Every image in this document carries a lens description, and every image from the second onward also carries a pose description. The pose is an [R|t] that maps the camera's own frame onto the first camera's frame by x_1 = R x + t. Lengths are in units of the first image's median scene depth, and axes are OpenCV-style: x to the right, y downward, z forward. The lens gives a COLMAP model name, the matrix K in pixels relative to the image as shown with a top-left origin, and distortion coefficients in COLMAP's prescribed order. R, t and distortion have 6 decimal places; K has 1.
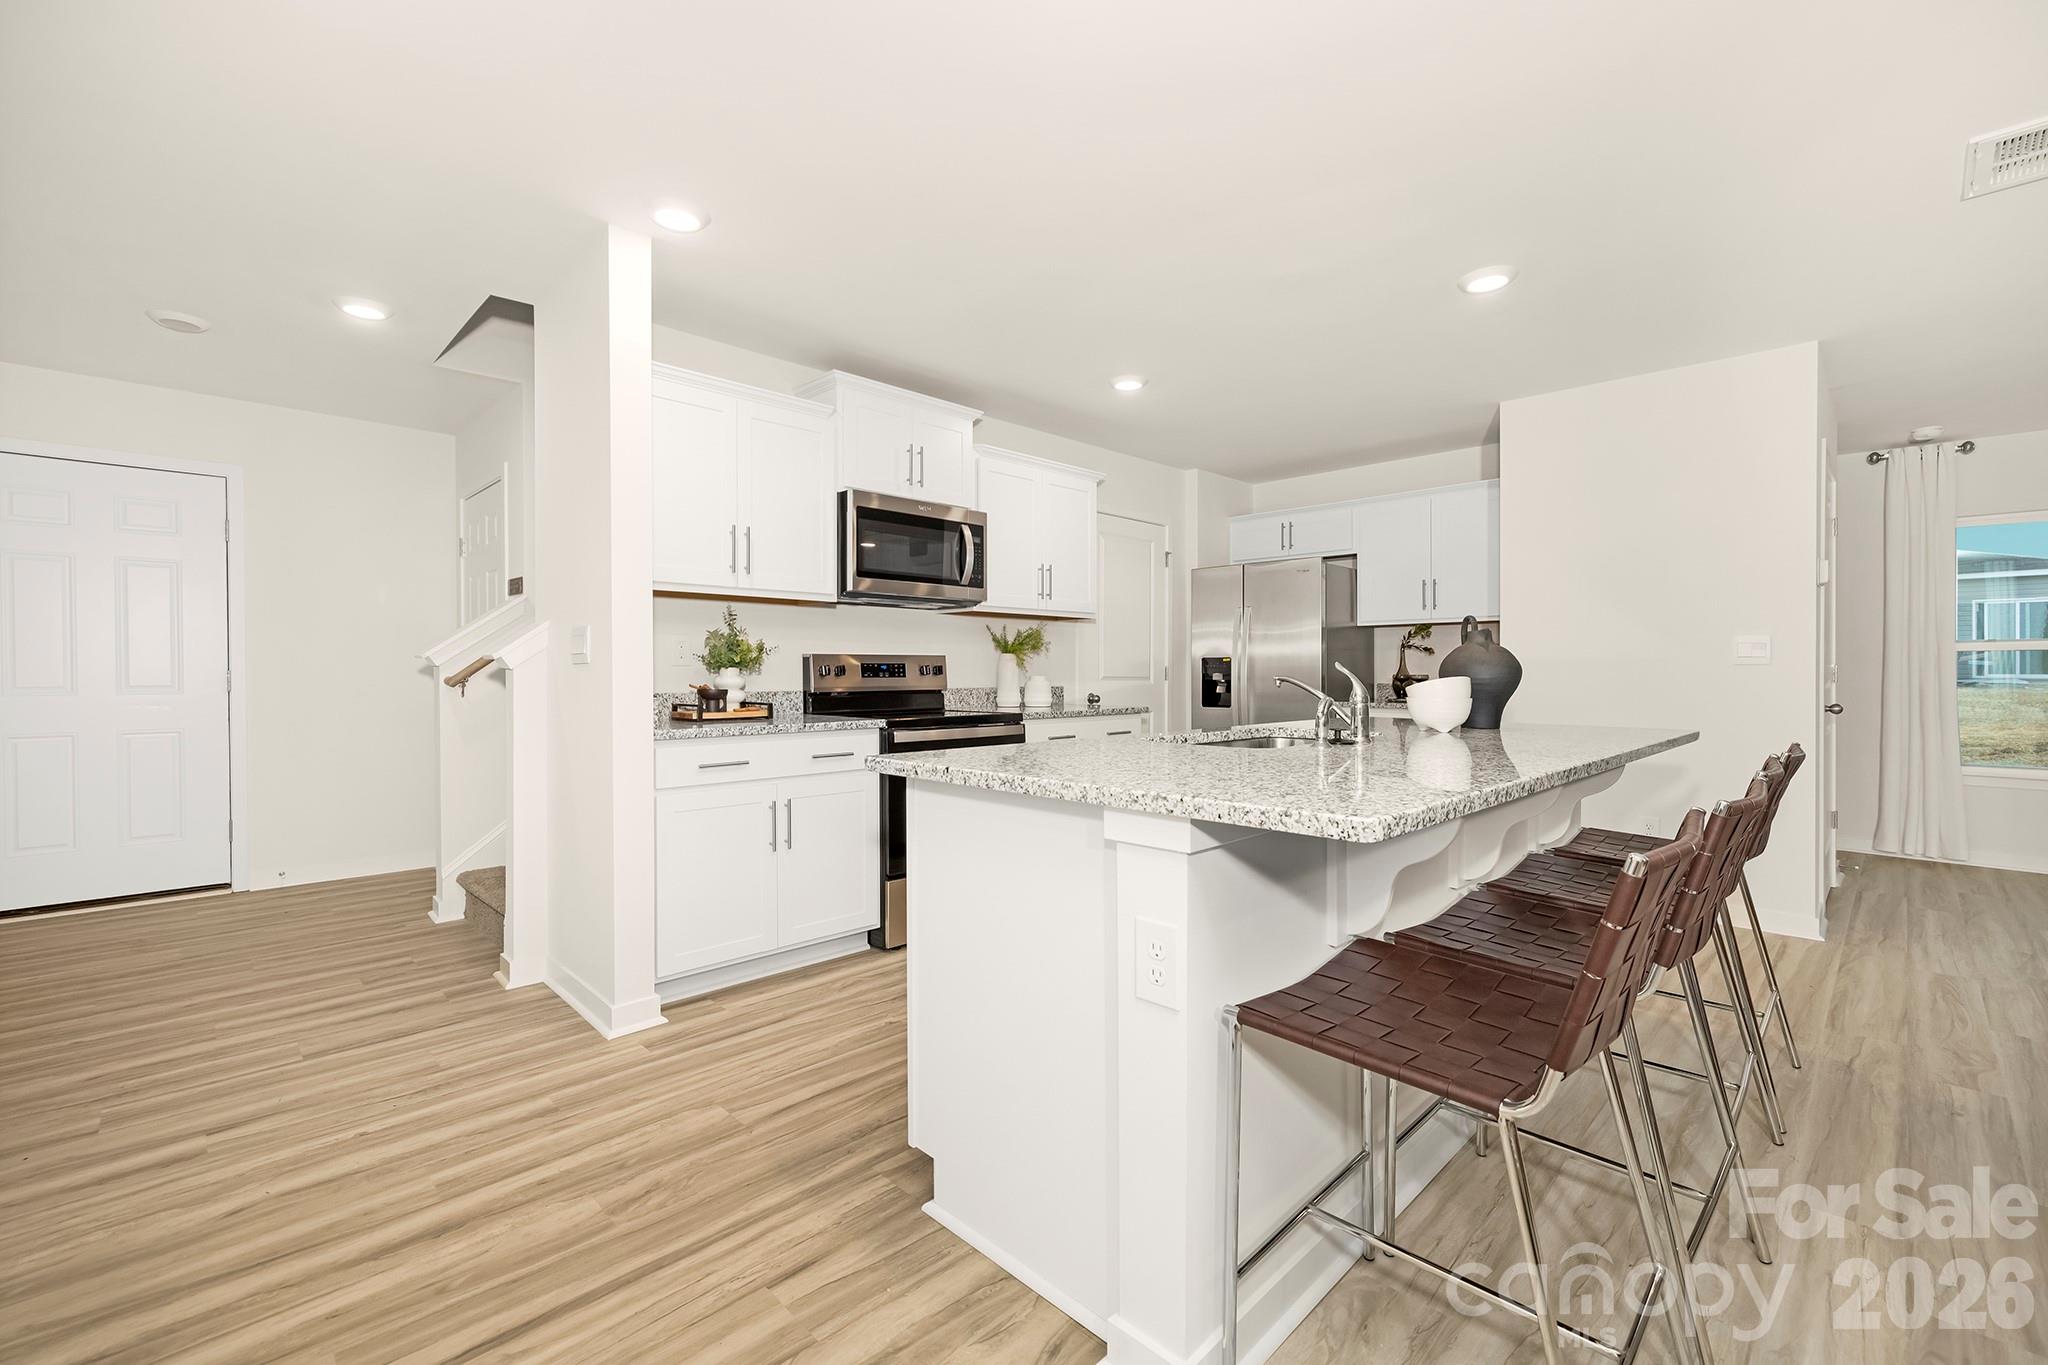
lens RADIAL K [[859.3, 0, 1001.5], [0, 859.3, 674.6], [0, 0, 1]] dist [0.000808, -0.000314]
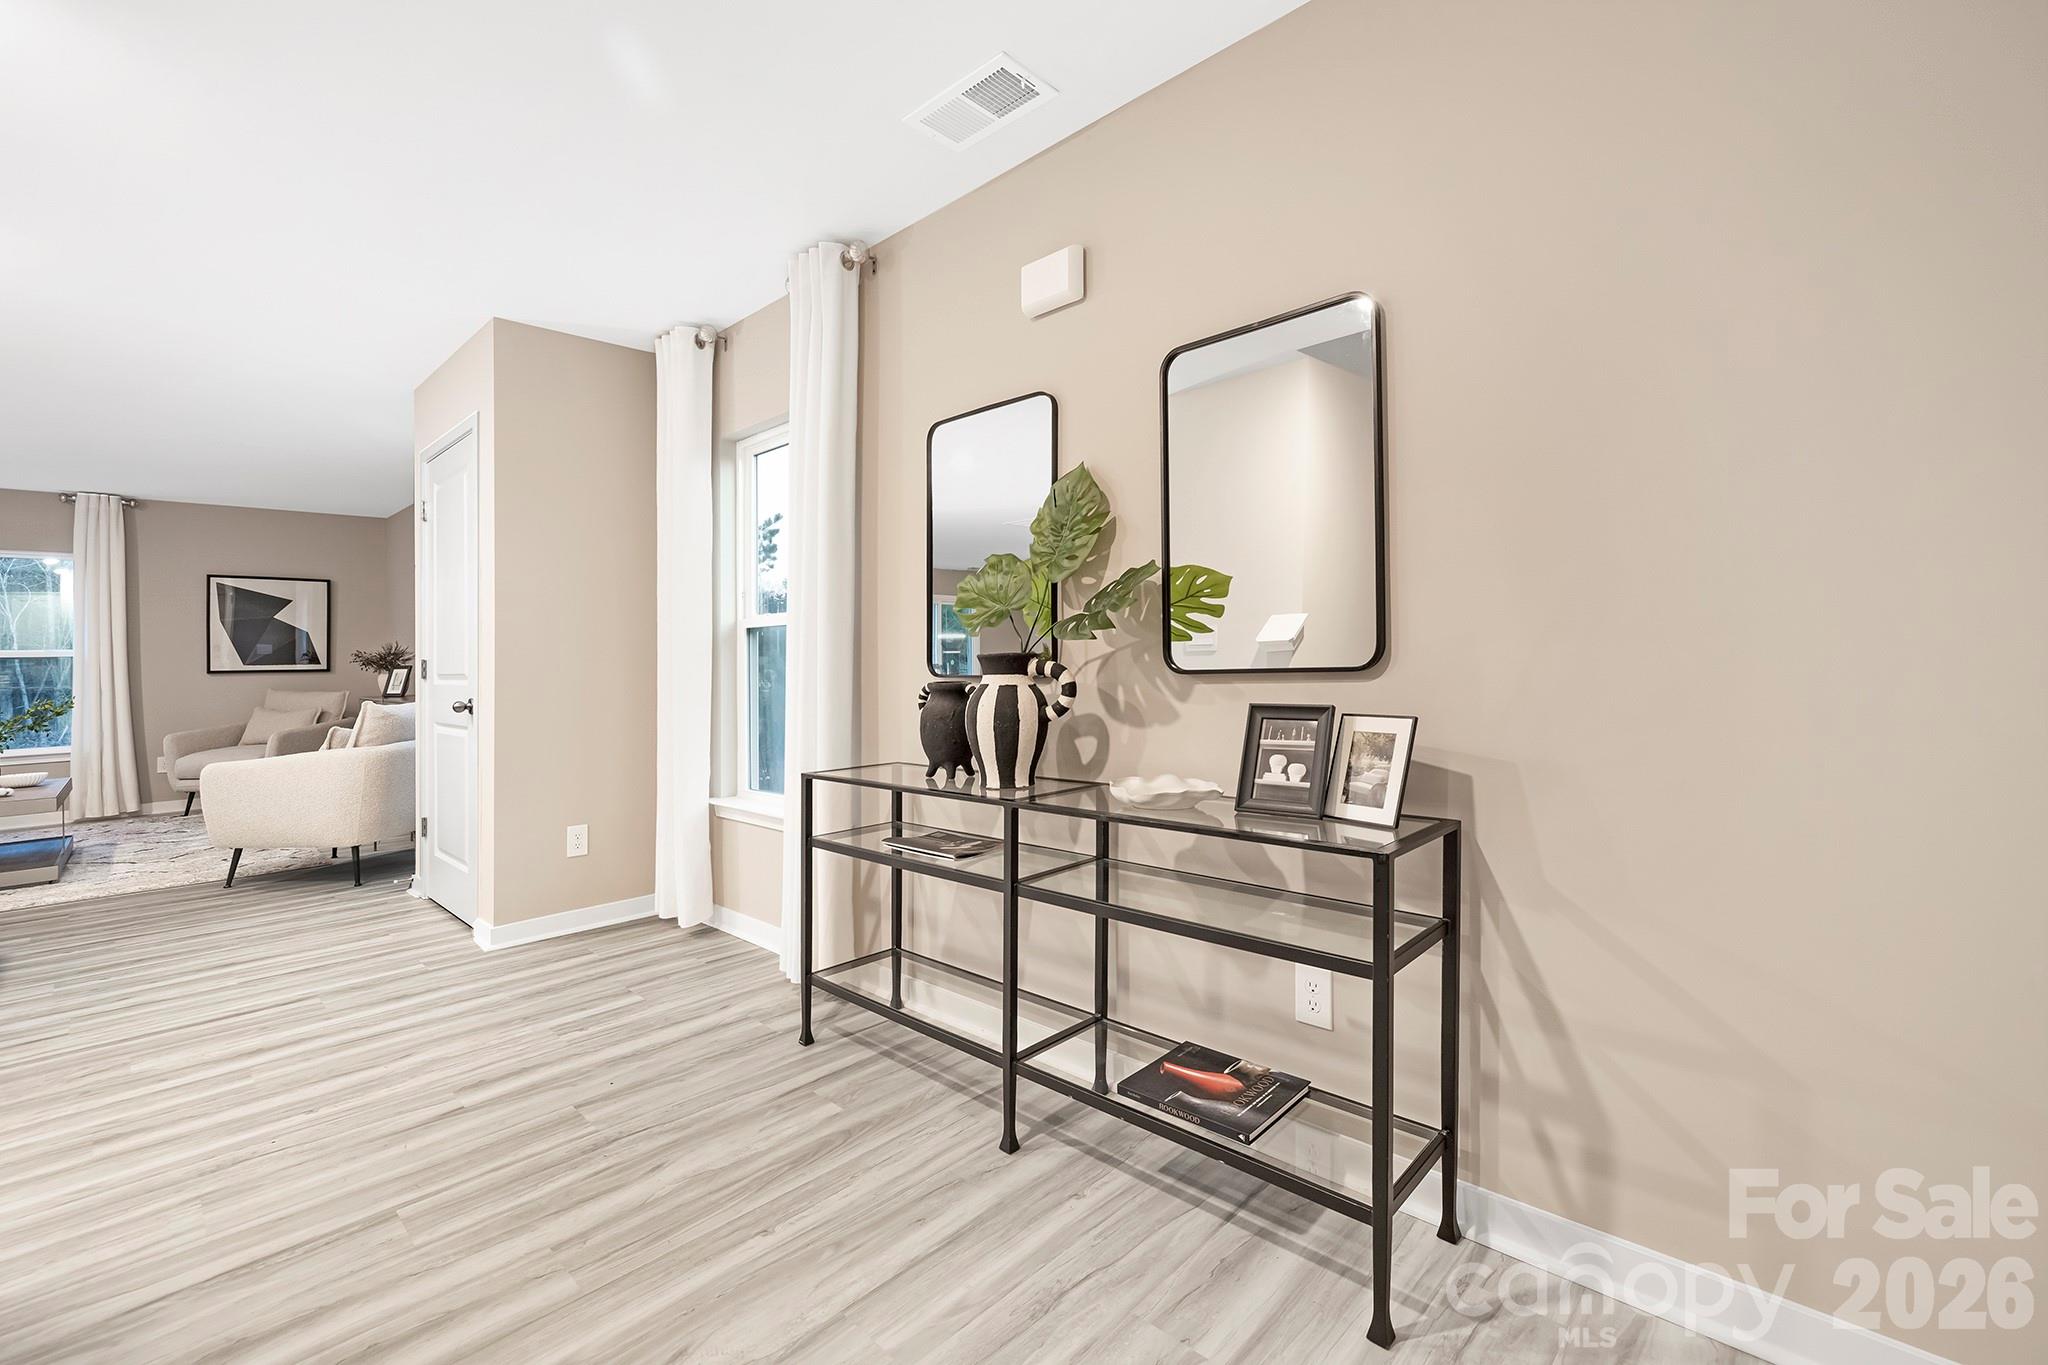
lens RADIAL K [[859.3, 0, 1001.5], [0, 859.3, 674.6], [0, 0, 1]] dist [0.000808, -0.000314]
pose [[-0.999225, 0.018598, -0.034689, -1.513652], [0.018138, 0.999744, 0.013534, 0.008350], [0.034932, 0.012894, -0.999307, 2.010130]]
